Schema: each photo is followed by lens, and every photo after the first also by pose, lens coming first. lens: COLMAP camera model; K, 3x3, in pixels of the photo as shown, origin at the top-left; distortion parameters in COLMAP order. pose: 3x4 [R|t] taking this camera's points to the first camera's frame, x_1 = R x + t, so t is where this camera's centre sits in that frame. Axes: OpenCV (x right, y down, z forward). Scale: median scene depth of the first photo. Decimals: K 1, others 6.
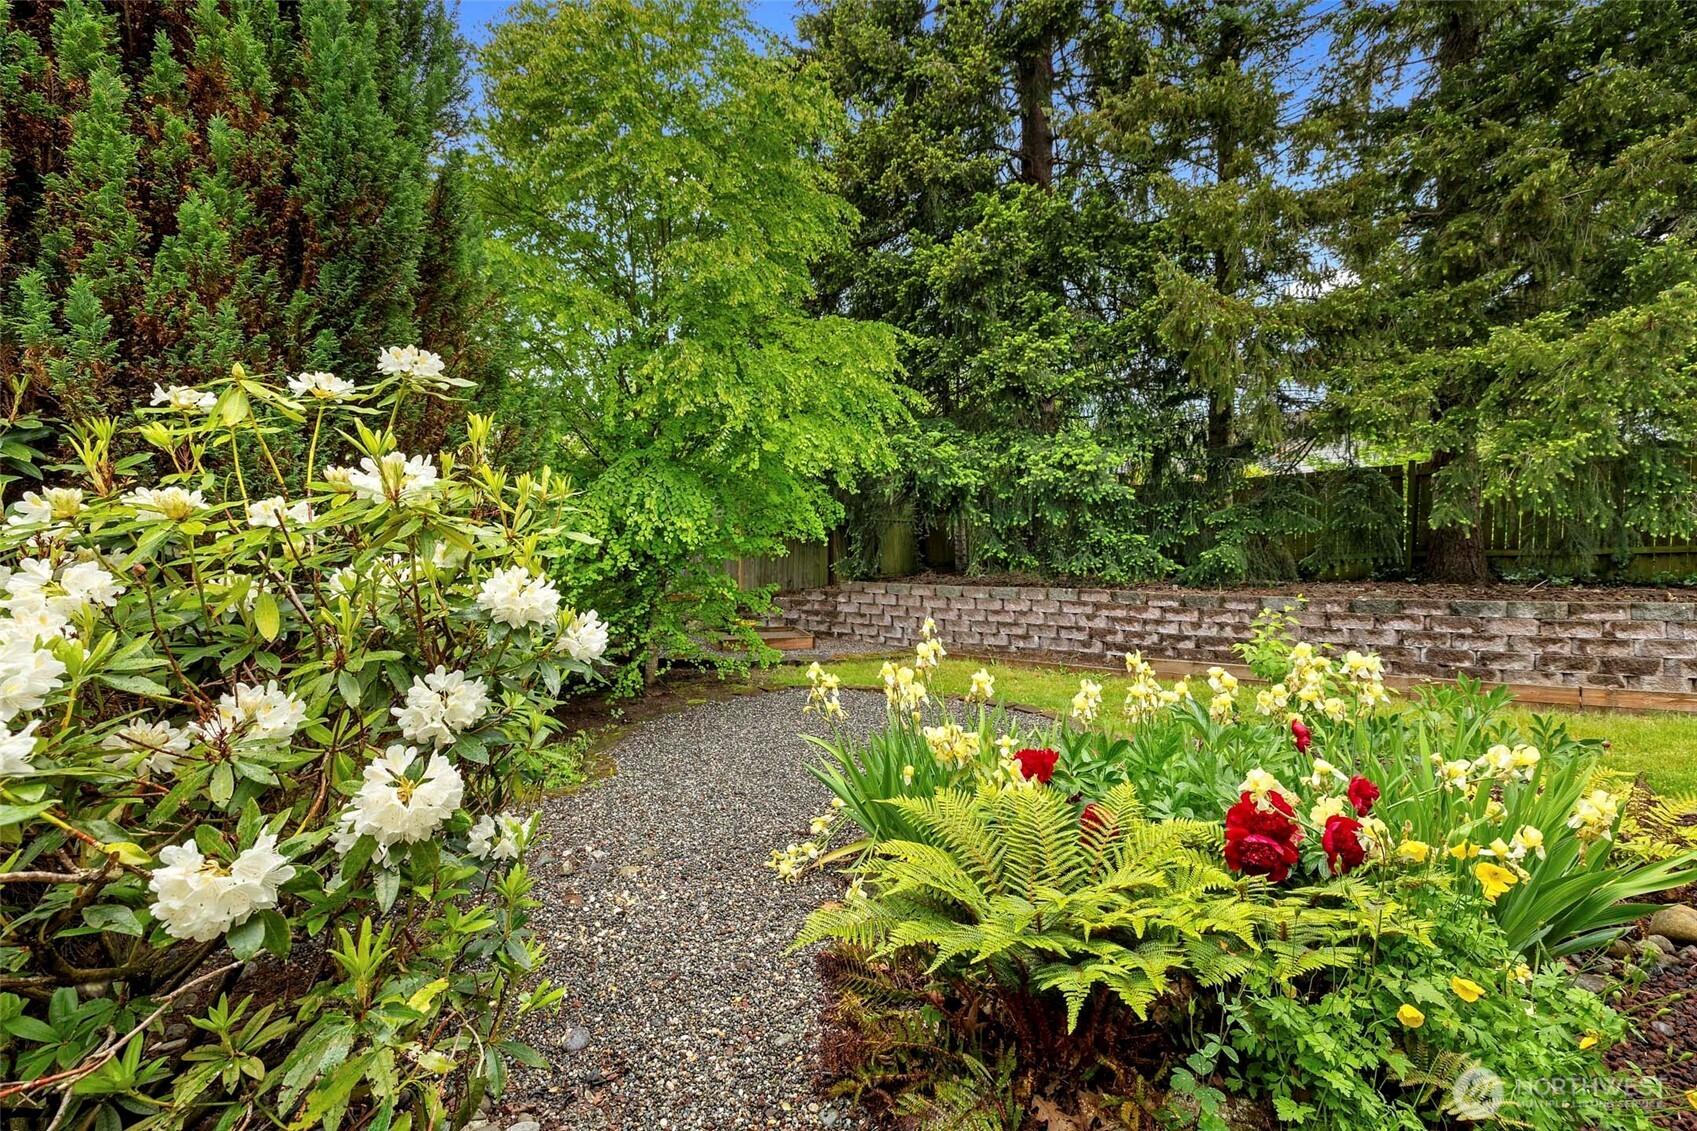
lens RADIAL K [[712.5, 0, 843.5], [0, 712.5, 561.2], [0, 0, 1]] dist [0.001364, 0.000057]
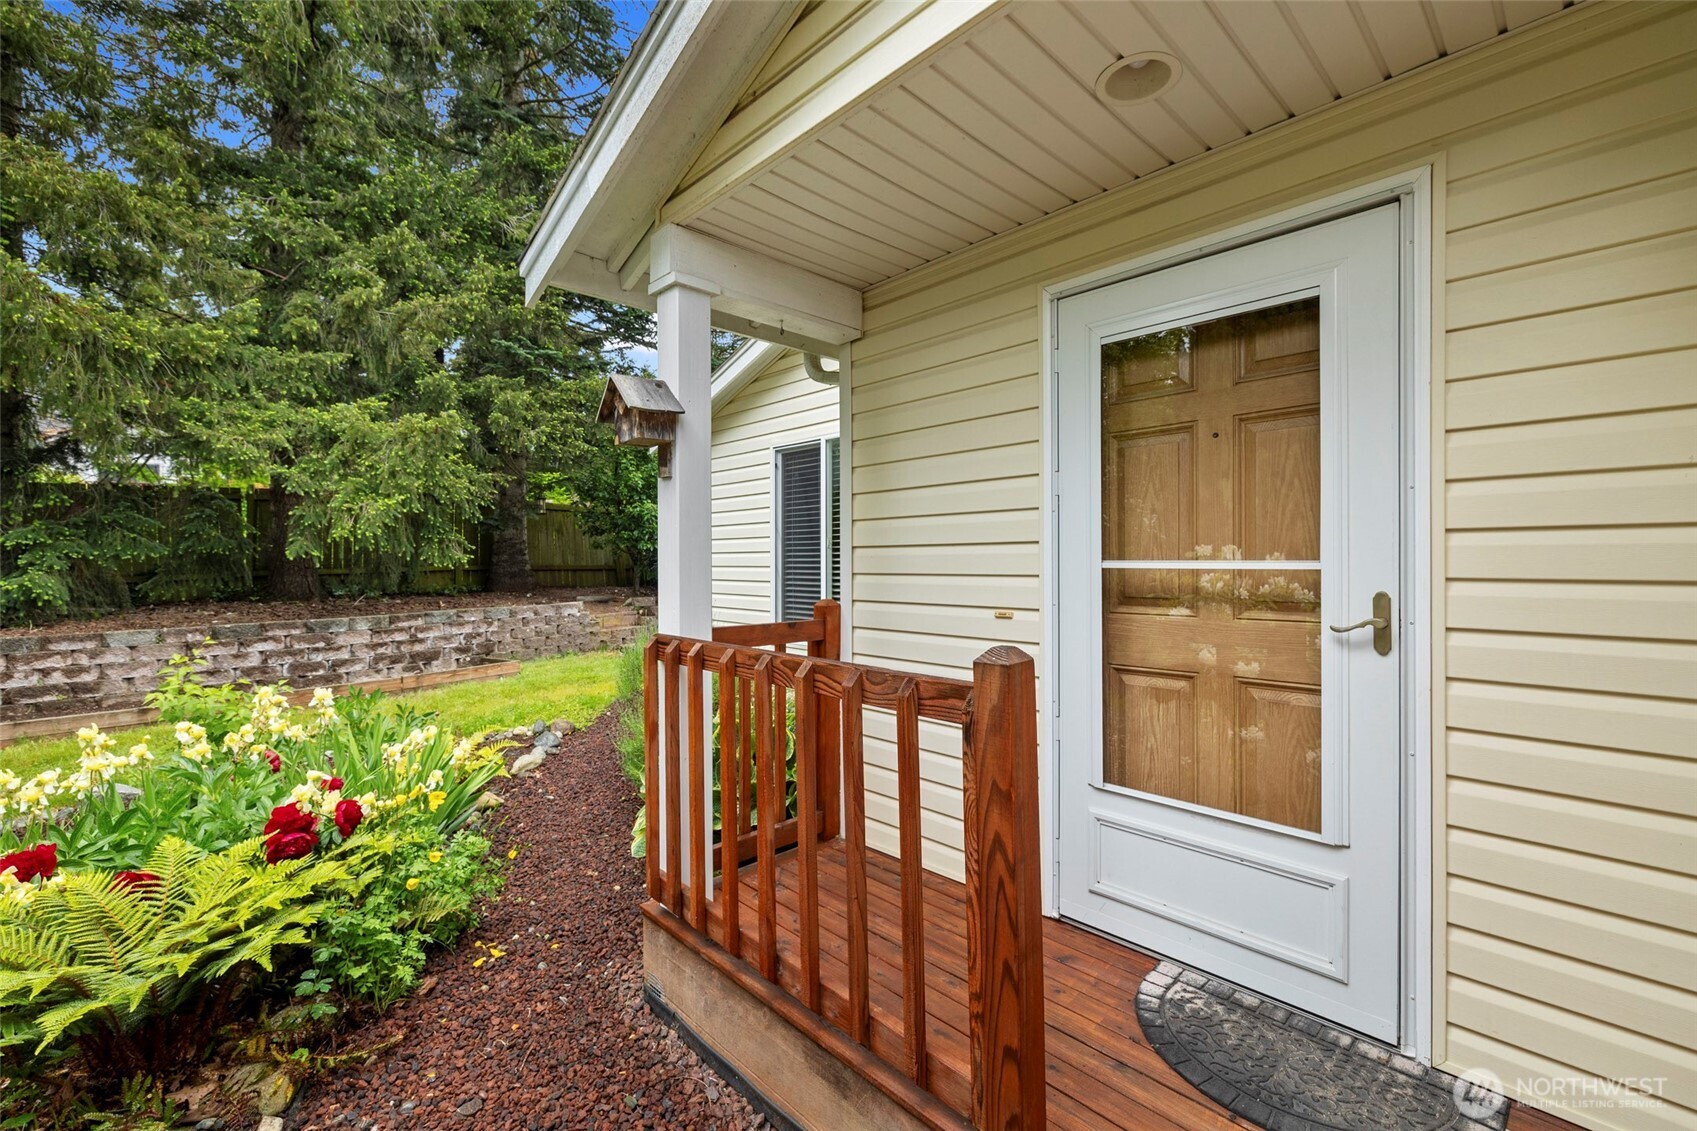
lens RADIAL K [[712.5, 0, 854.0], [0, 712.5, 567.7], [0, 0, 1]] dist [0.001364, 0.000057]
pose [[0.162846, -0.015868, 0.986524, -0.165563], [0.010293, 0.999844, 0.014384, -0.040216], [-0.986598, 0.007812, 0.162984, -0.088312]]
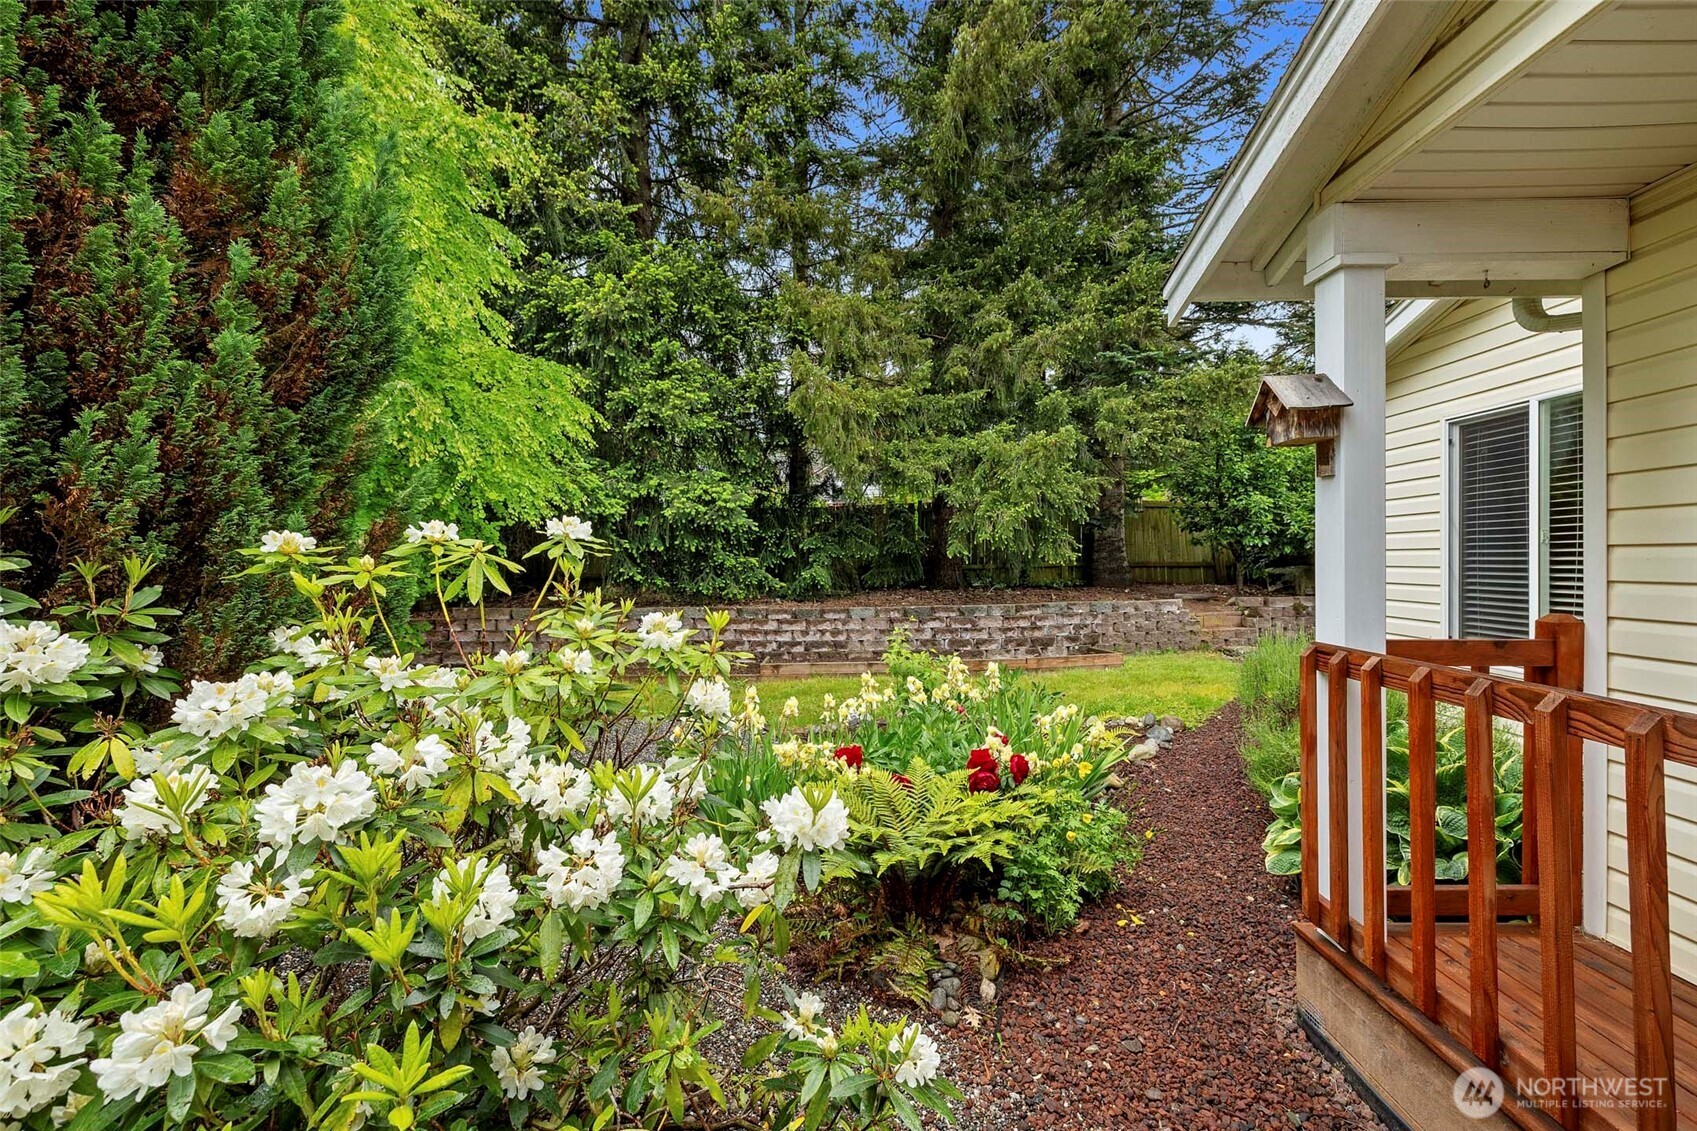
lens RADIAL K [[712.5, 0, 851.7], [0, 712.5, 561.3], [0, 0, 1]] dist [0.001364, 0.000057]
pose [[0.811142, -0.012385, 0.584718, -0.203560], [0.013879, 0.999902, 0.001926, -0.044829], [-0.584684, 0.006553, 0.811235, -0.078773]]
